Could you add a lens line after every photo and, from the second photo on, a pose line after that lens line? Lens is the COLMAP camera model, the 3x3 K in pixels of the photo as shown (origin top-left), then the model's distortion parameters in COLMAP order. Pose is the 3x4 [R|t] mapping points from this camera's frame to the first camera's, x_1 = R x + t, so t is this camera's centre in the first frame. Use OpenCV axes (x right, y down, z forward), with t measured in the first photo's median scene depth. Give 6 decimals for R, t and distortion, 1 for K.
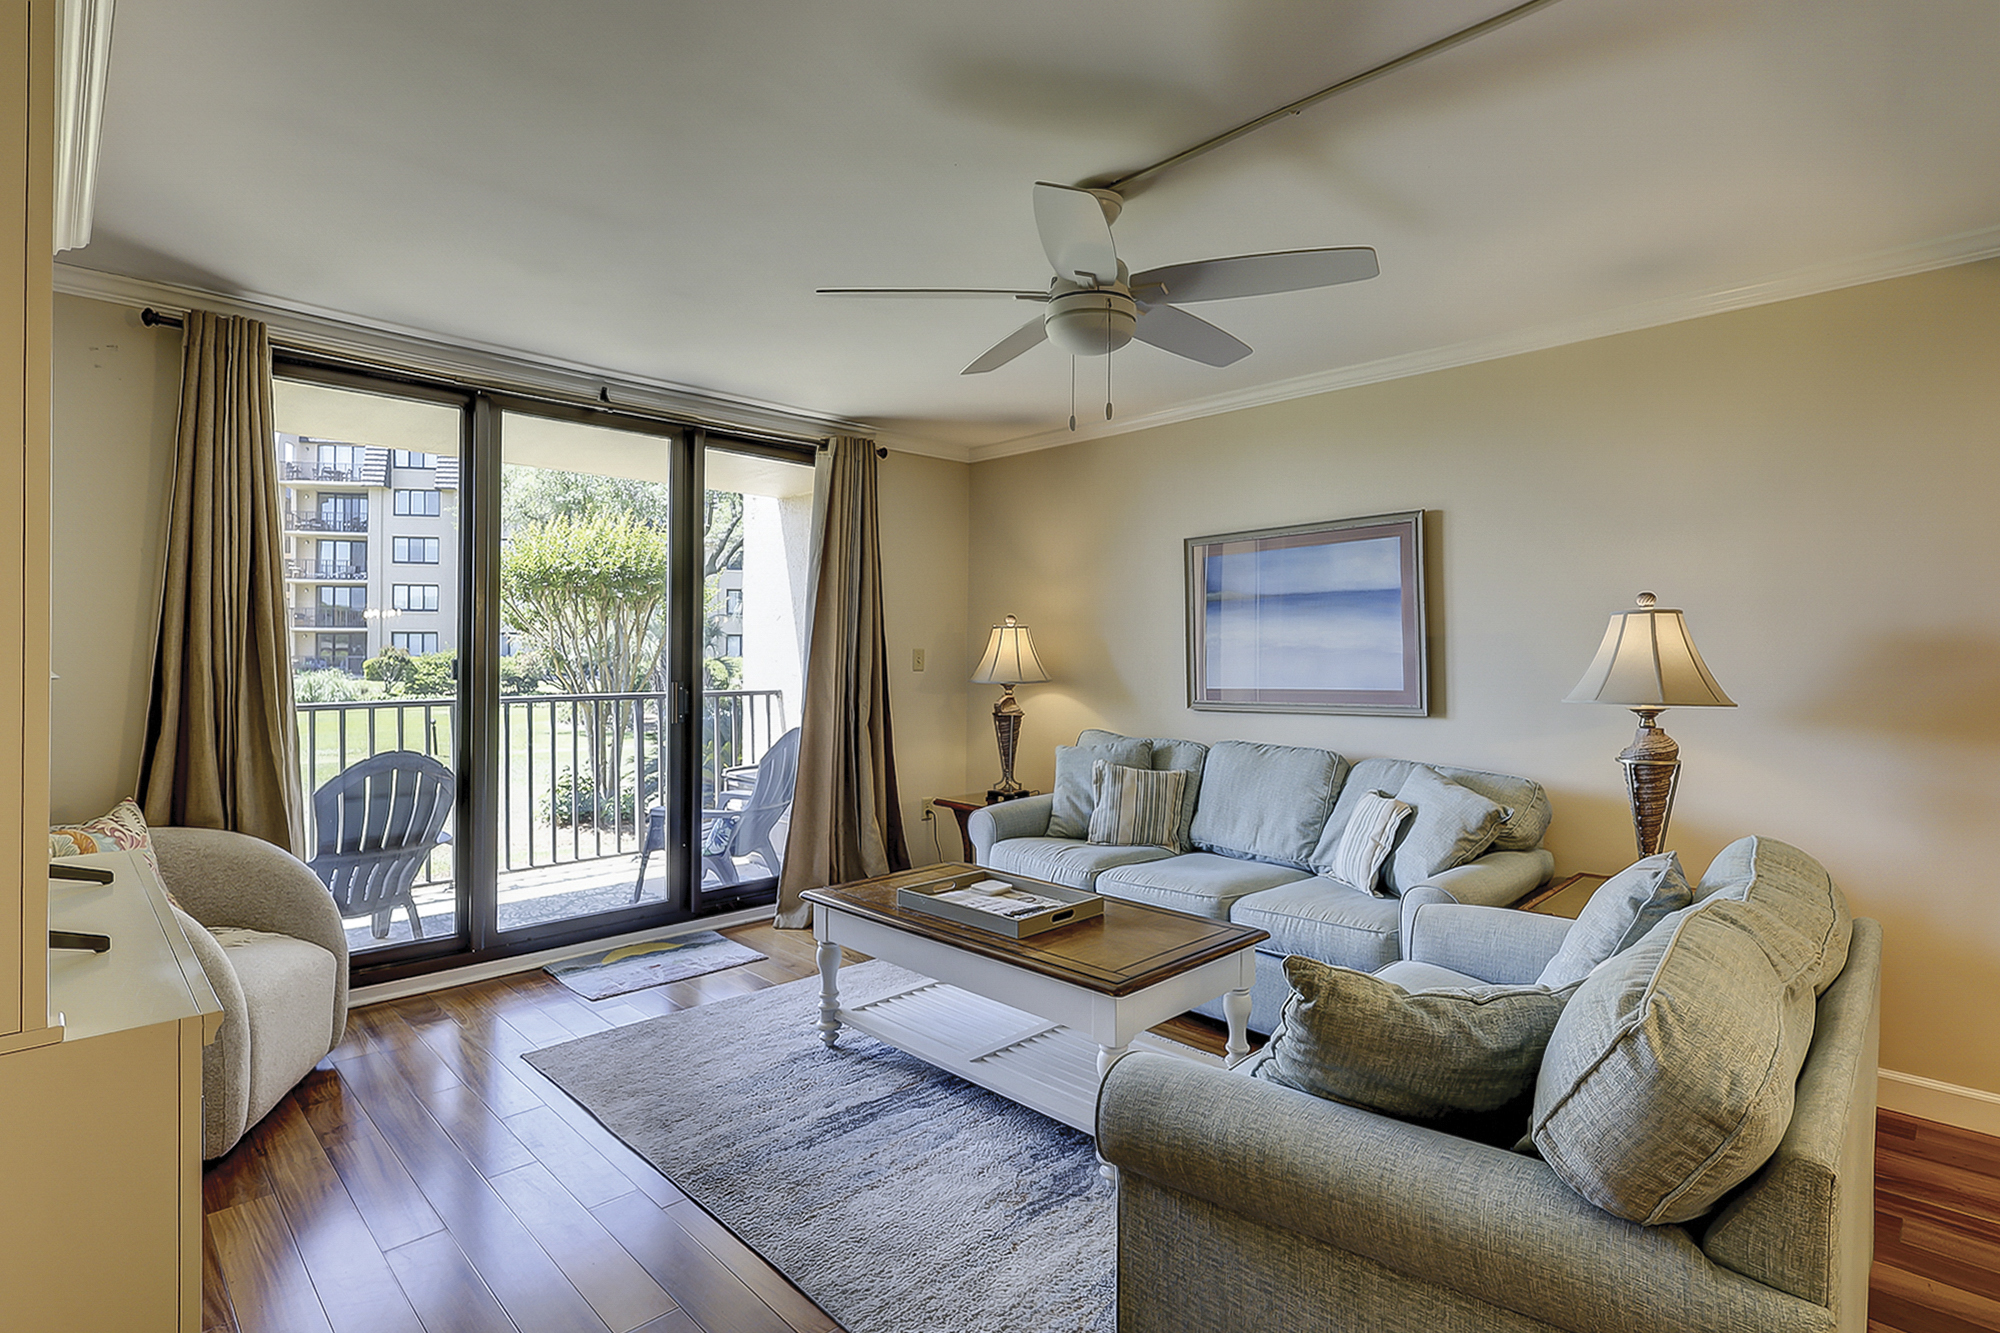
lens RADIAL K [[978.1, 0, 984.3], [0, 978.1, 642.5], [0, 0, 1]] dist [-0.004722, -0.000744]
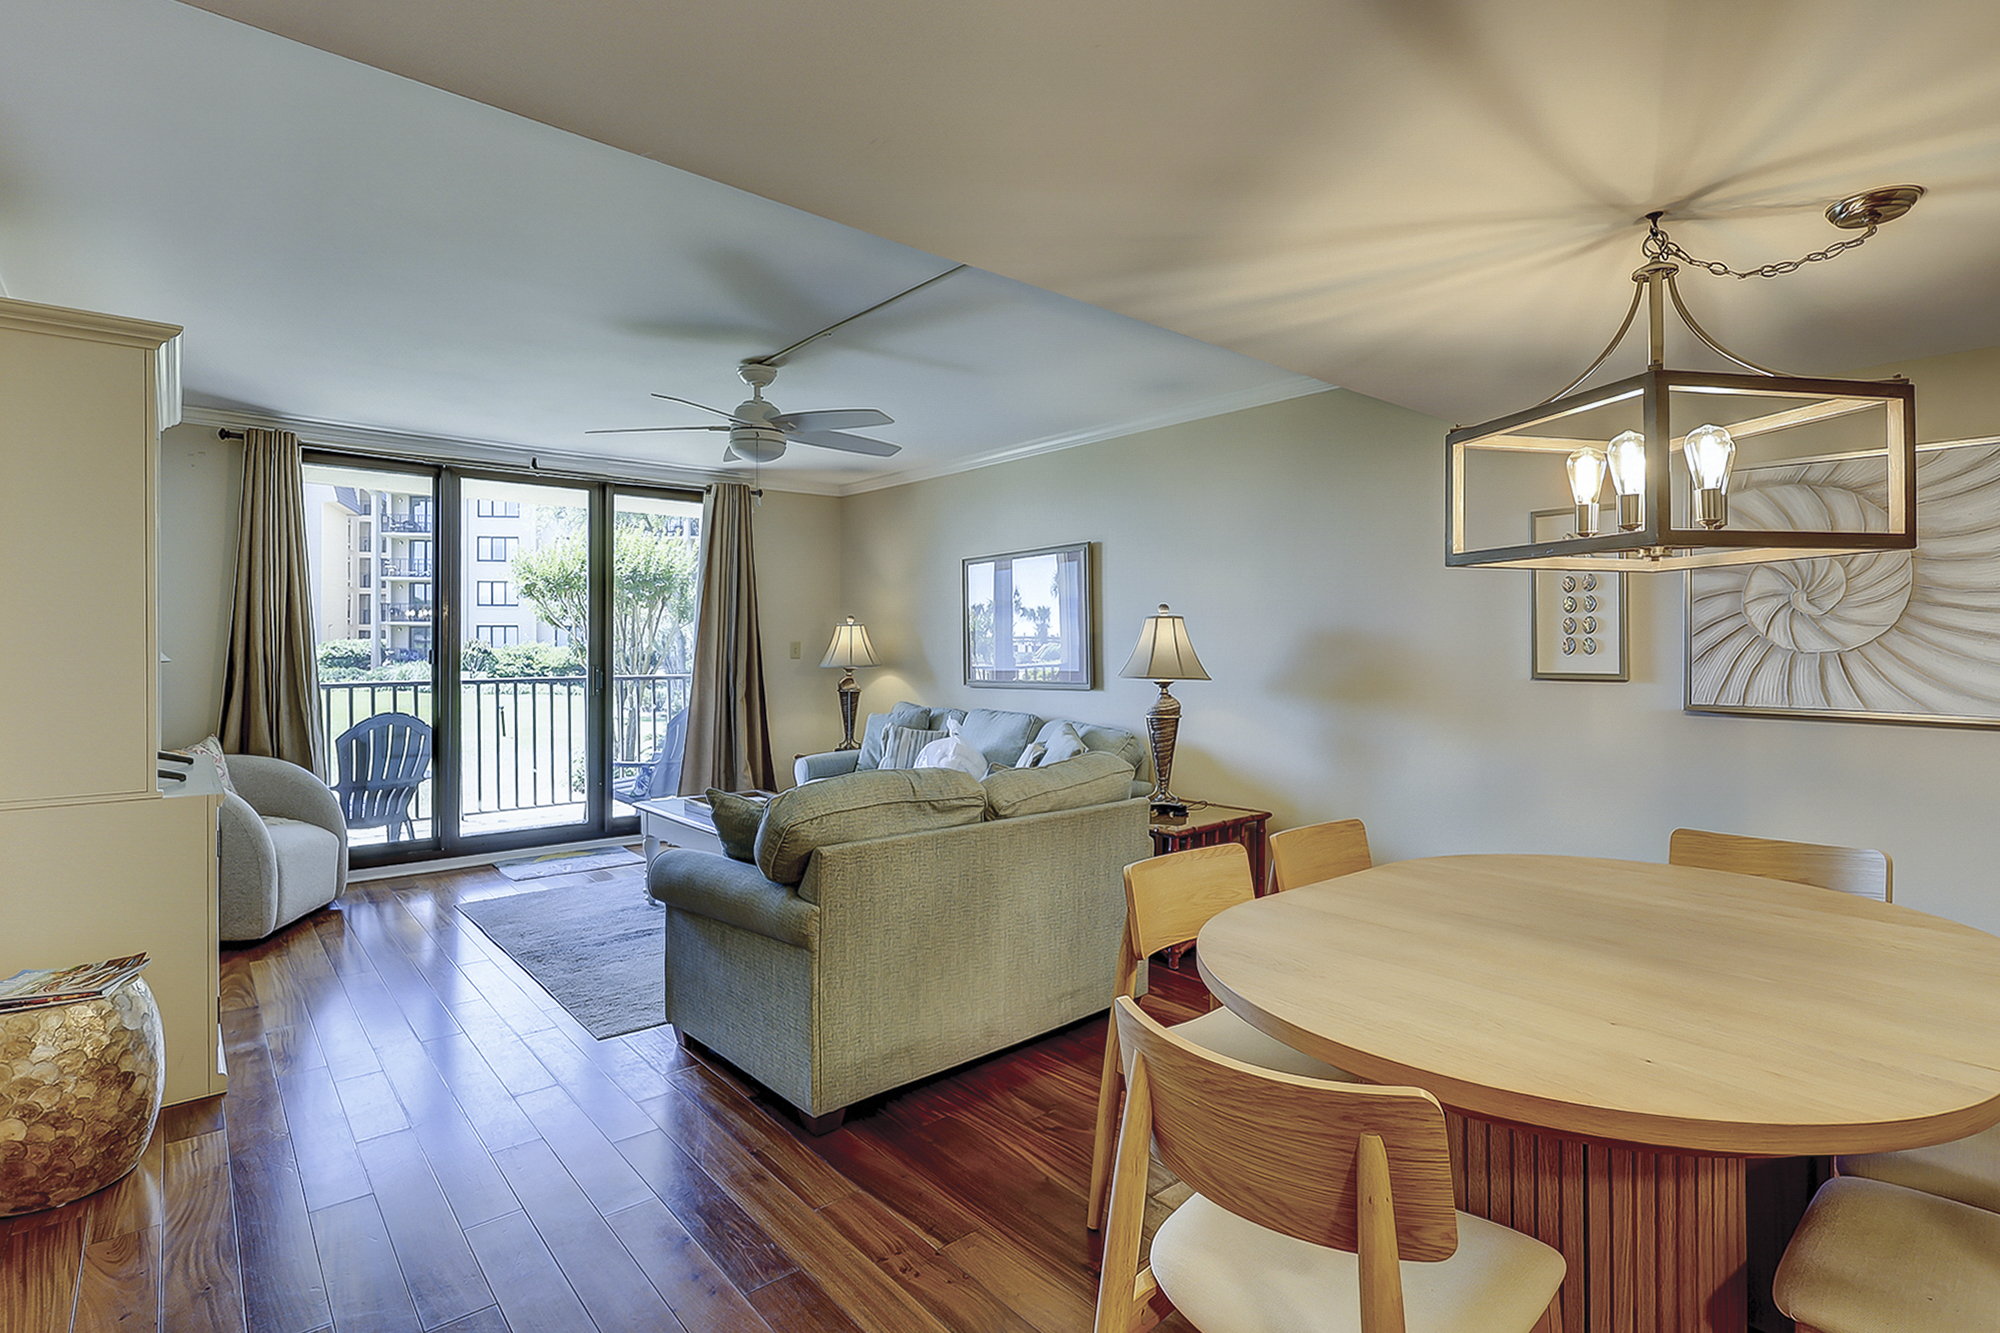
lens RADIAL K [[978.1, 0, 980.9], [0, 978.1, 642.9], [0, 0, 1]] dist [-0.004722, -0.000744]
pose [[0.997104, -0.001658, -0.076032, 0.379669], [0.002361, 0.999955, 0.009153, -0.004116], [0.076013, -0.009306, 0.997063, -0.379218]]
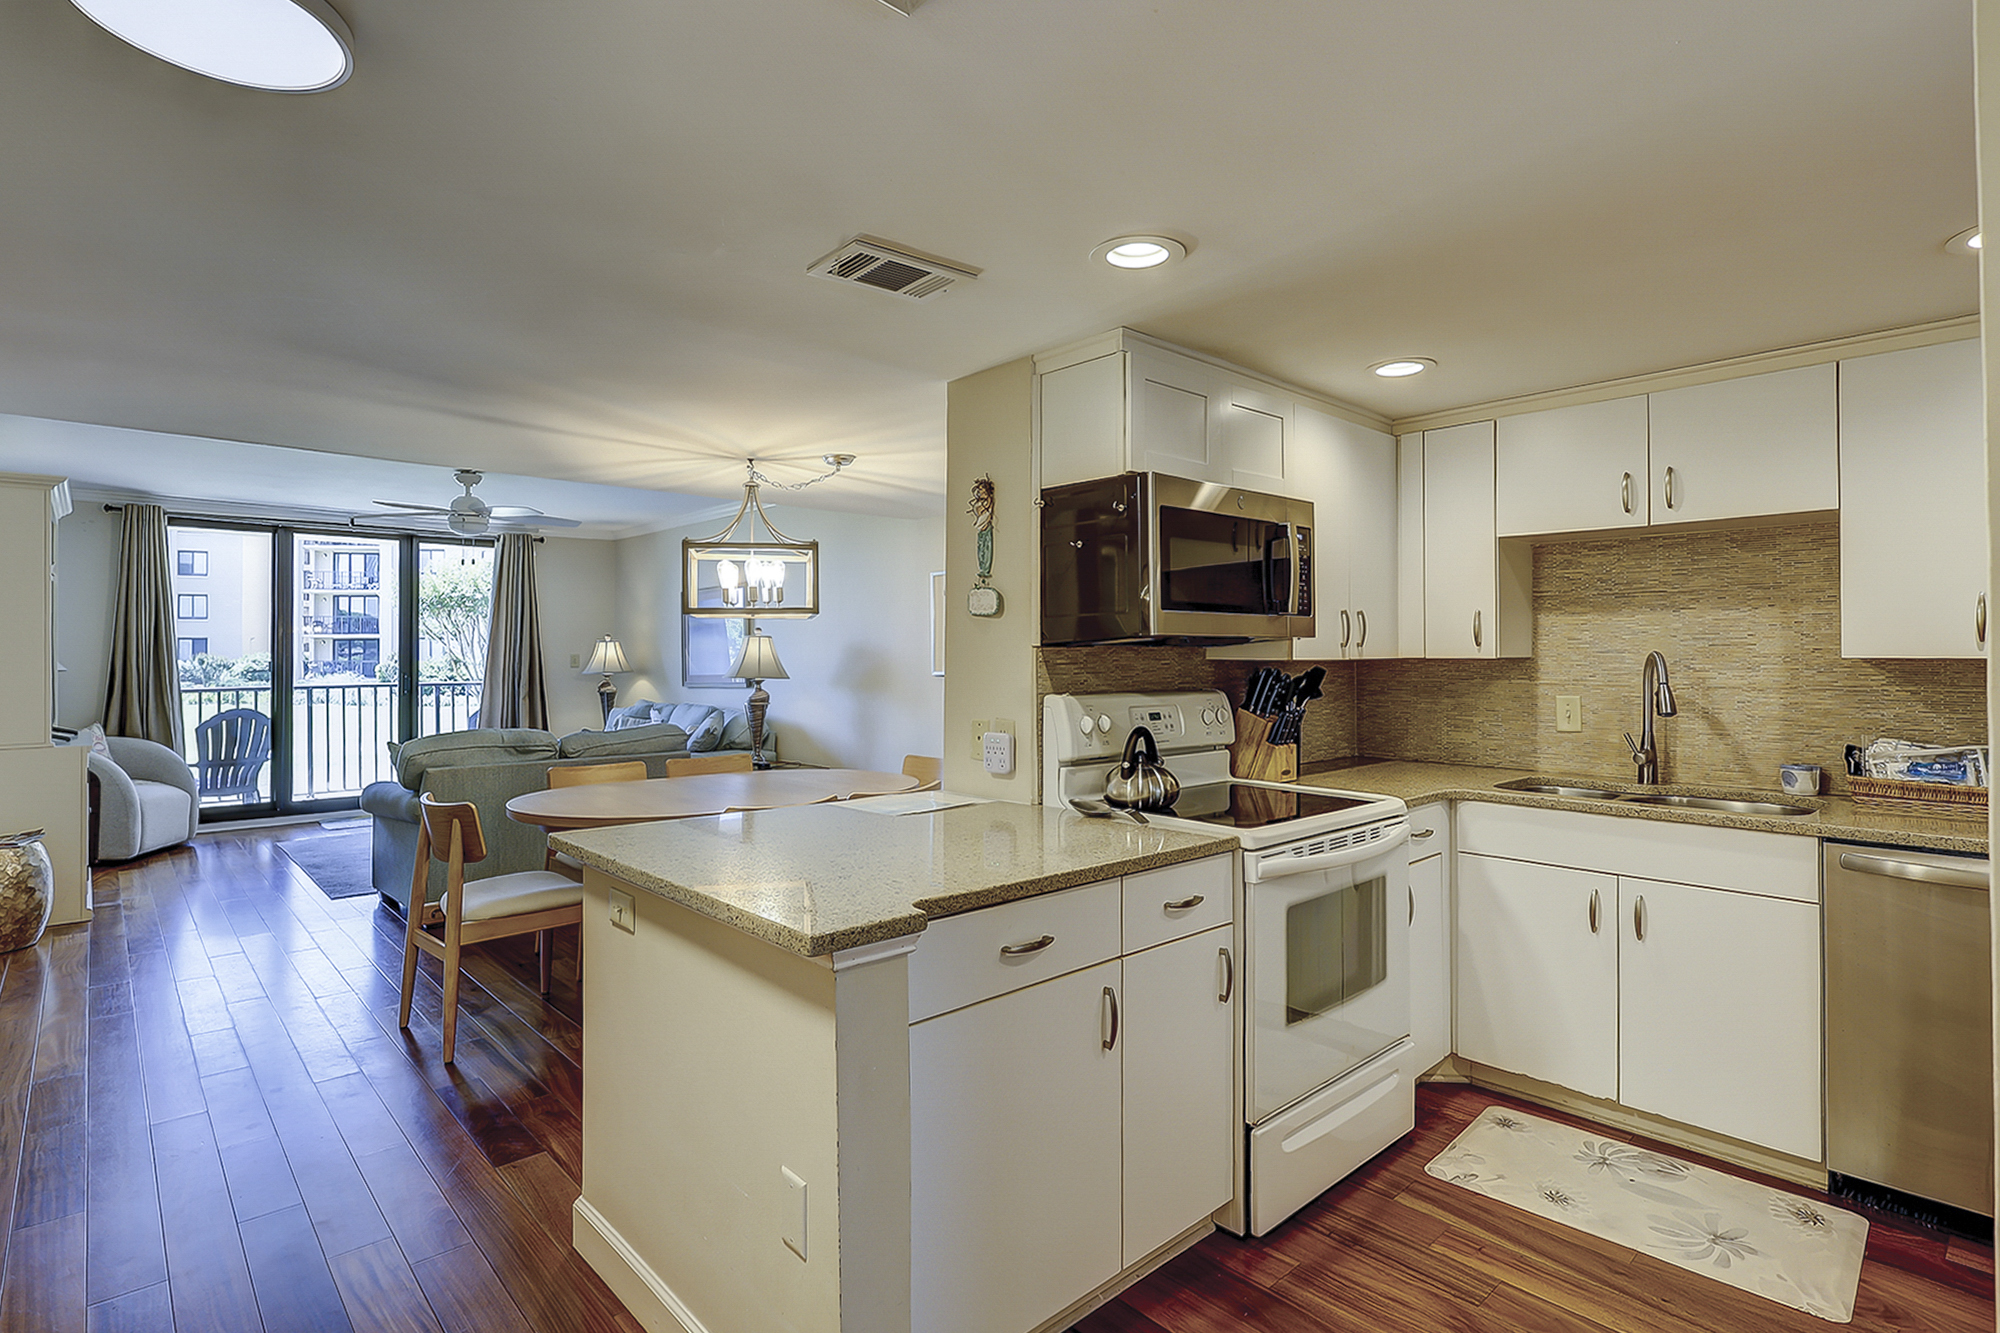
lens RADIAL K [[978.1, 0, 976.0], [0, 978.1, 642.0], [0, 0, 1]] dist [-0.004722, -0.000744]
pose [[0.999541, -0.007004, -0.029469, 0.916226], [0.006965, 0.999975, -0.001416, -0.008961], [0.029478, 0.001210, 0.999565, -0.896914]]
